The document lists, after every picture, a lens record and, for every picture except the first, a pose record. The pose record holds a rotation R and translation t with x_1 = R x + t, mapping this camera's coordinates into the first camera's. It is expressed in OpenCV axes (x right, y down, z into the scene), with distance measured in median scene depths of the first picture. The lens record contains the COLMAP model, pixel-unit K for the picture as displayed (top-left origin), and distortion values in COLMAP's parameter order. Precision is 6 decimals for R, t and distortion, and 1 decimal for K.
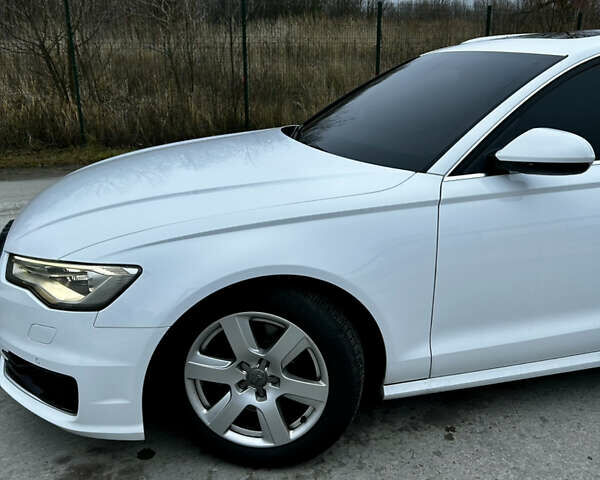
lens RADIAL K [[613.4, 0, 303.6], [0, 613.4, 250.9], [0, 0, 1]] dist [0.031134, 0.000000]
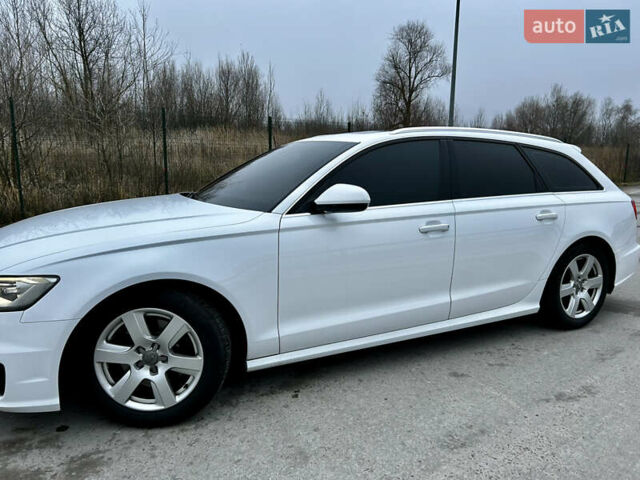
lens RADIAL K [[483.0, 0, 321.6], [0, 483.0, 240.8], [0, 0, 1]] dist [0.044022, -0.049843]
pose [[0.978110, -0.019763, 0.207146, 0.074869], [0.047708, 0.990262, -0.130790, 0.102265], [-0.202544, 0.137809, 0.969528, -0.162557]]
